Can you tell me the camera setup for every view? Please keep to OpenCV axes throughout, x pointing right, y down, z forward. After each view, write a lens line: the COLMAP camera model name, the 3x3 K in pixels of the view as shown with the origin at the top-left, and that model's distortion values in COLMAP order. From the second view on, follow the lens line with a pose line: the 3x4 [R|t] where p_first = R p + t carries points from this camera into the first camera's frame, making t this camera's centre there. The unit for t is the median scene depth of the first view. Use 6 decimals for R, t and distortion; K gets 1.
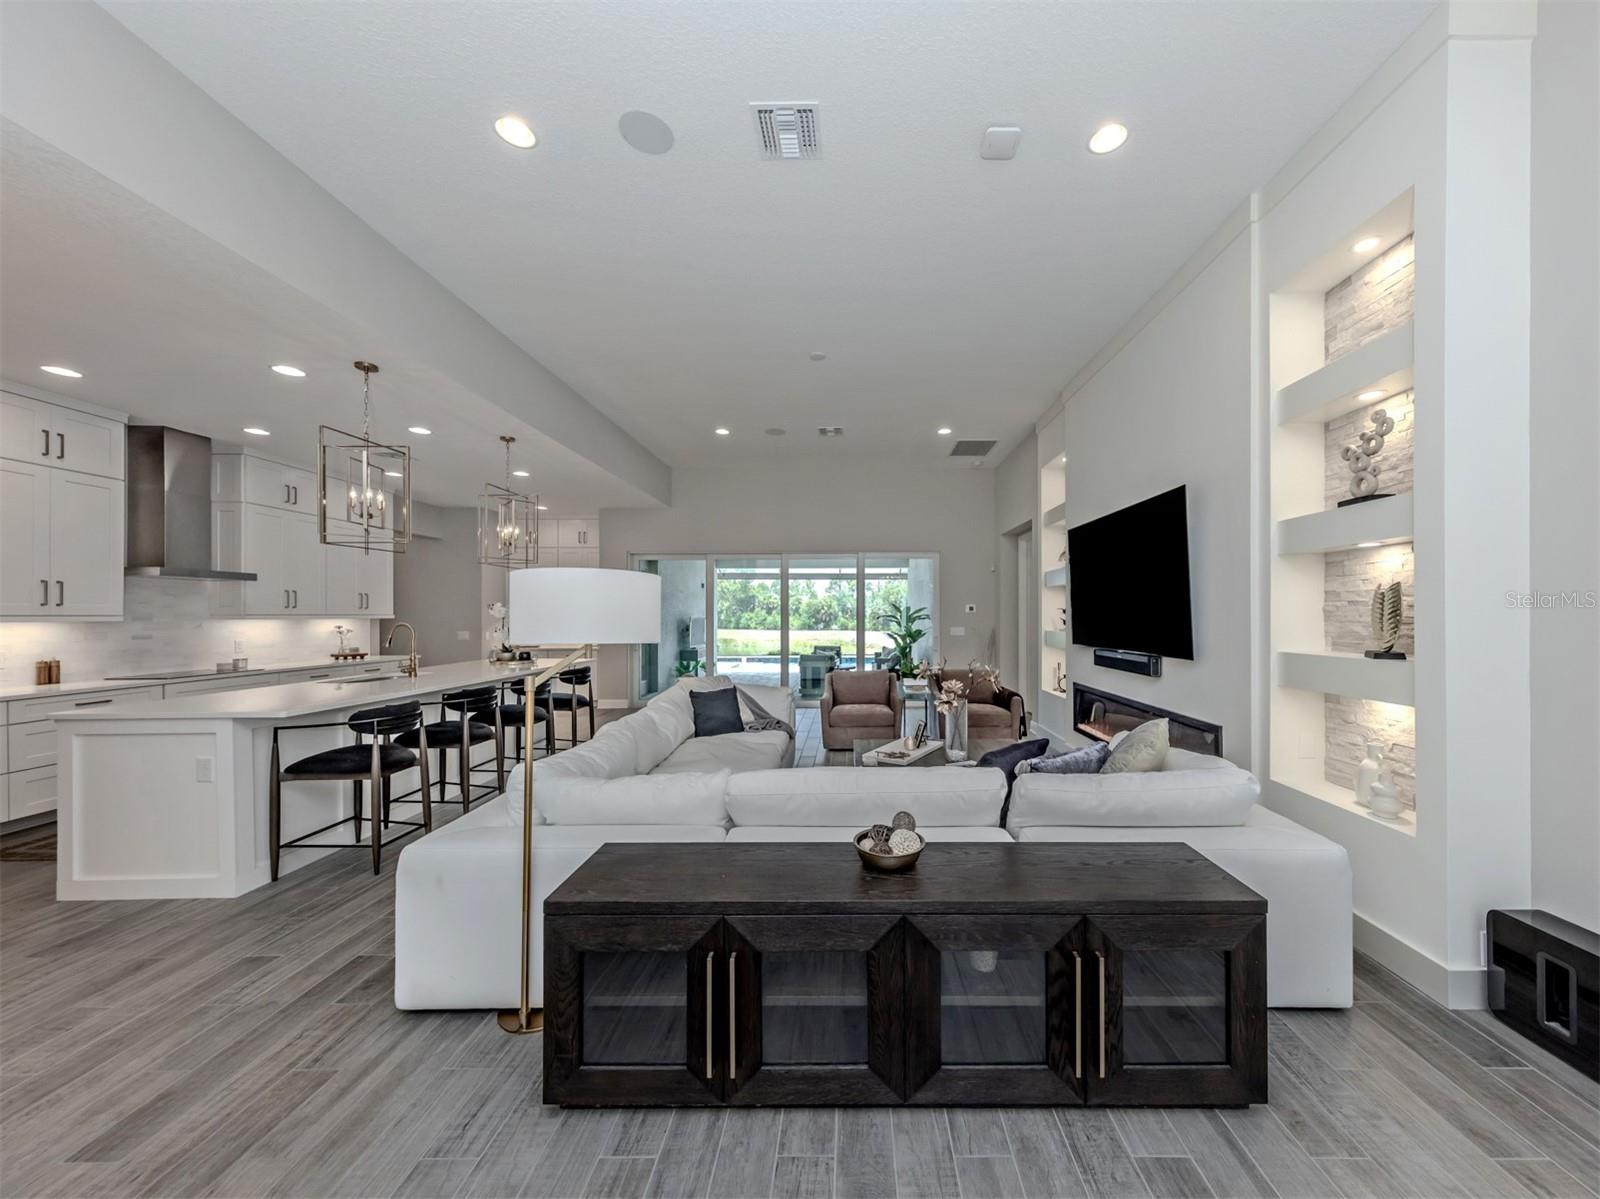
lens RADIAL K [[586.4, 0, 859.4], [0, 586.4, 617.8], [0, 0, 1]] dist [0.007877, 0.000106]
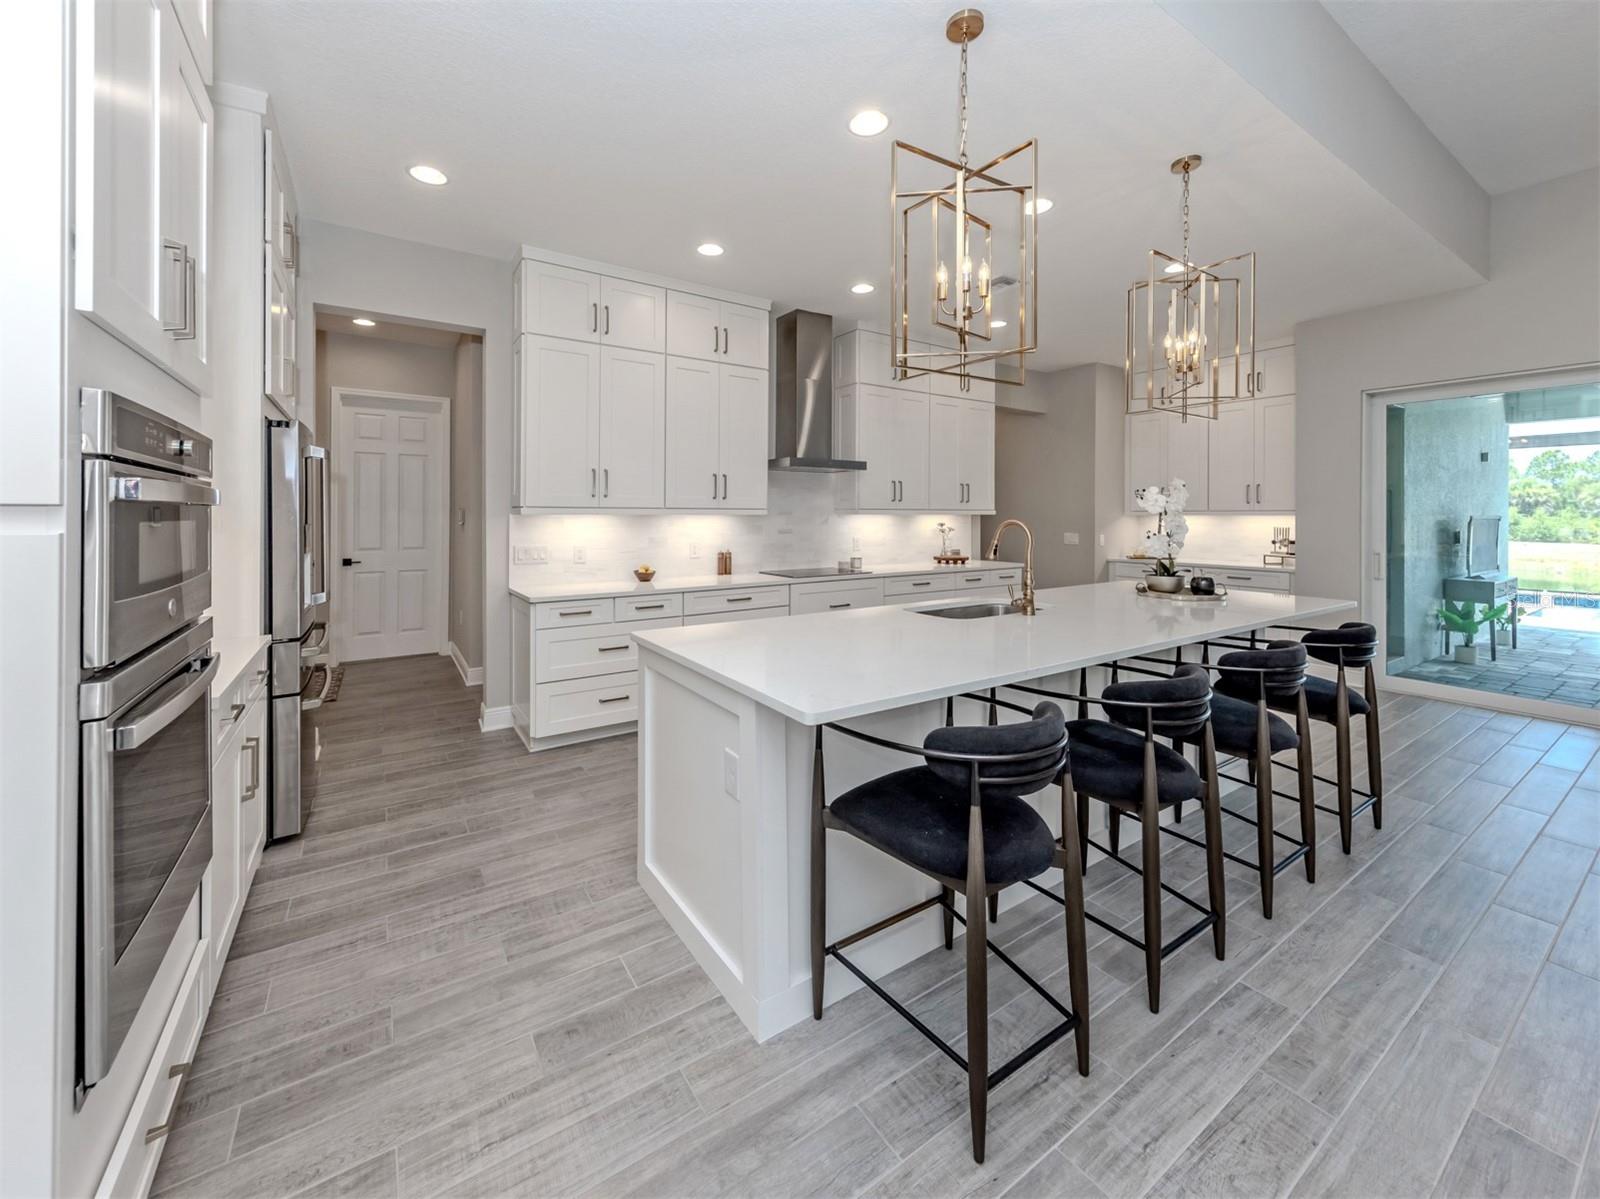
lens RADIAL K [[631.6, 0, 763.4], [0, 631.6, 509.8], [0, 0, 1]] dist [0.002598, 0.000140]
pose [[0.528710, -0.001658, -0.848801, -0.365087], [-0.008135, 0.999942, -0.007021, 0.004530], [0.848763, 0.010617, 0.528666, 0.446104]]
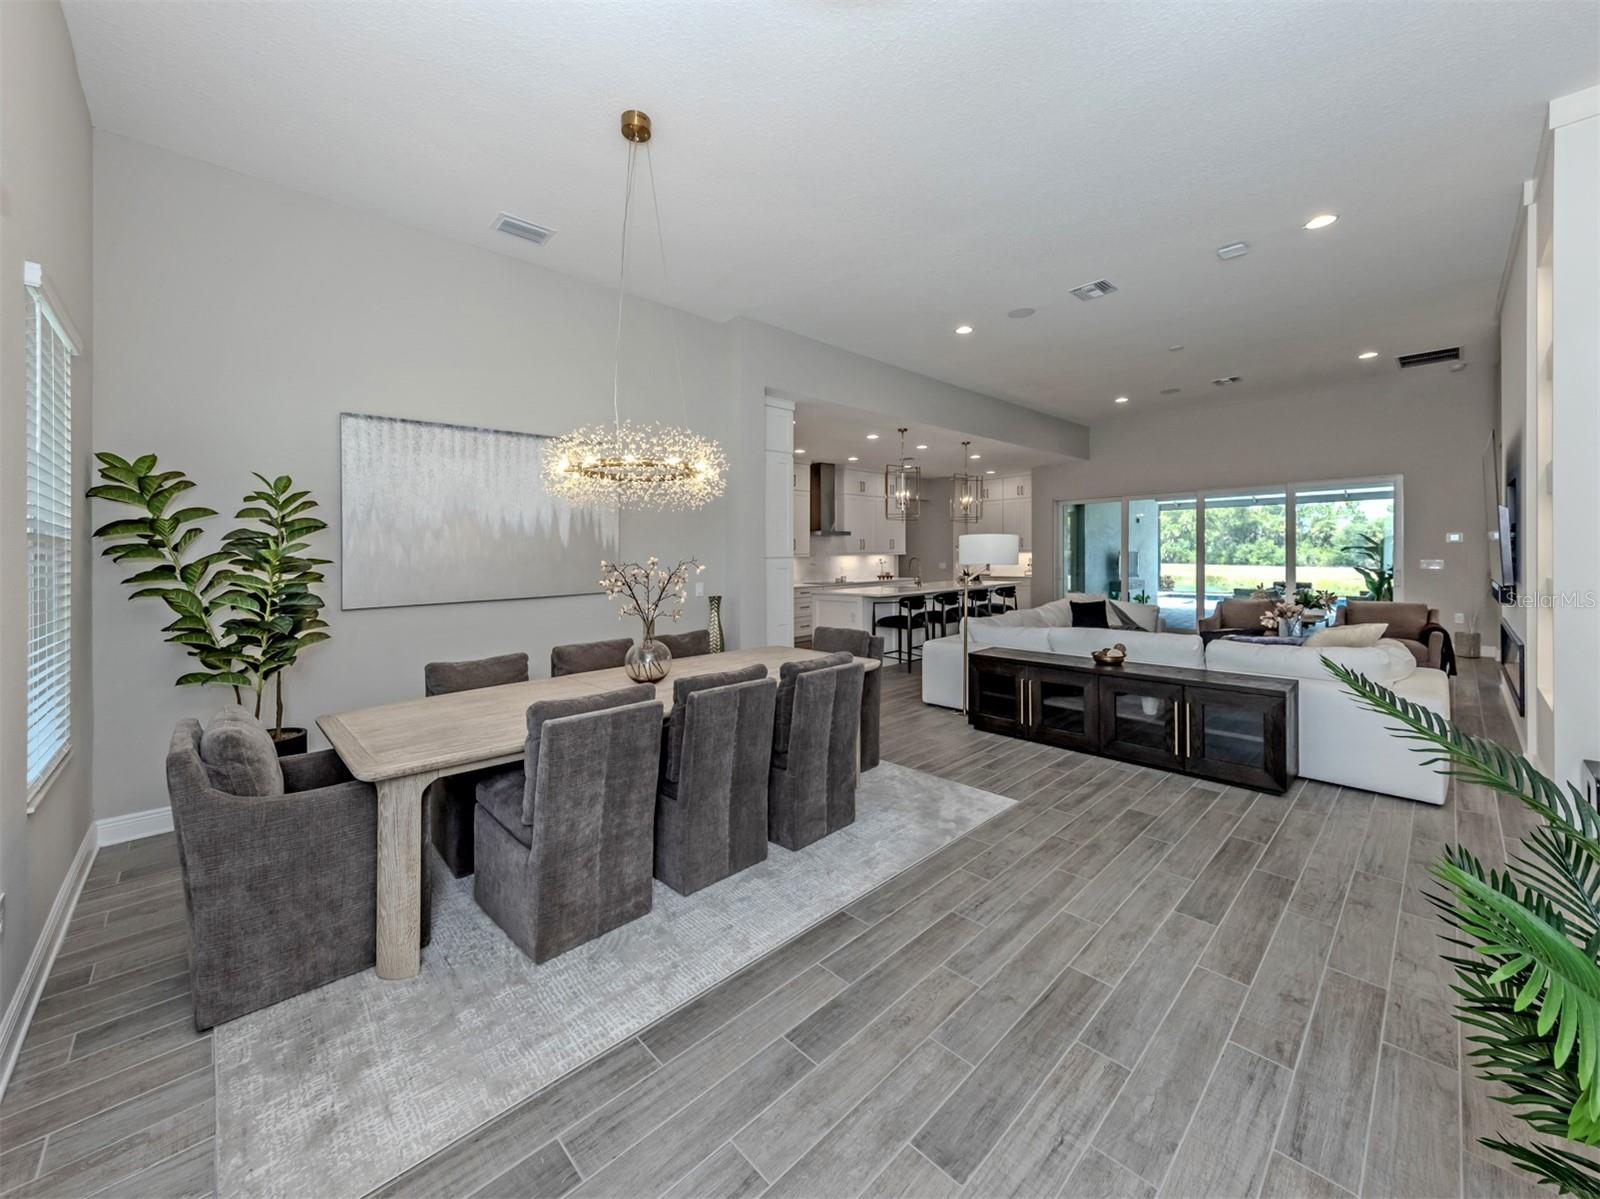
lens RADIAL K [[623.6, 0, 799.0], [0, 623.6, 576.6], [0, 0, 1]] dist [0.000283, -0.000012]
pose [[0.685145, 0.018325, -0.728176, 0.392734], [0.010177, 0.999345, 0.034725, -0.000955], [0.728335, -0.031202, 0.684510, -0.594266]]
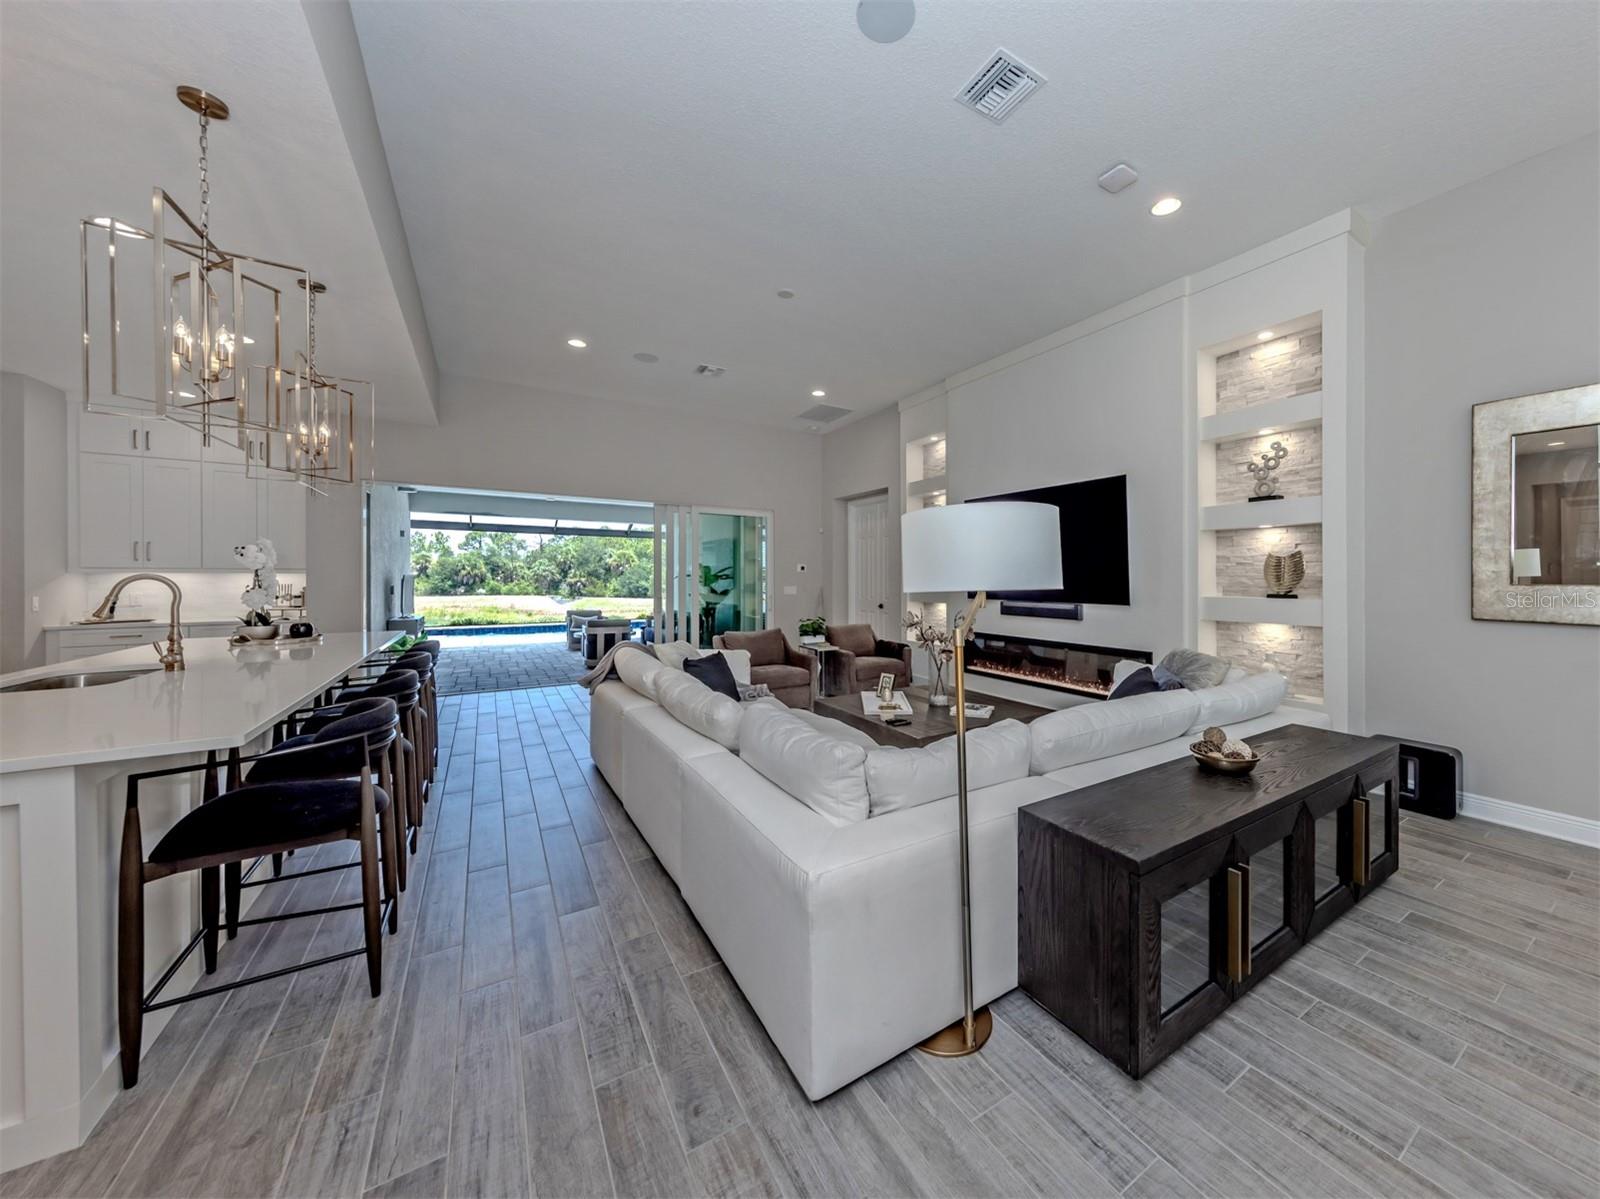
lens RADIAL K [[574.8, 0, 877.0], [0, 574.8, 582.8], [0, 0, 1]] dist [0.006299, -0.000260]
pose [[0.835078, -0.000294, 0.550131, -0.491428], [-0.001603, 0.999994, 0.002967, 0.013240], [-0.550129, -0.003360, 0.835073, 0.167078]]
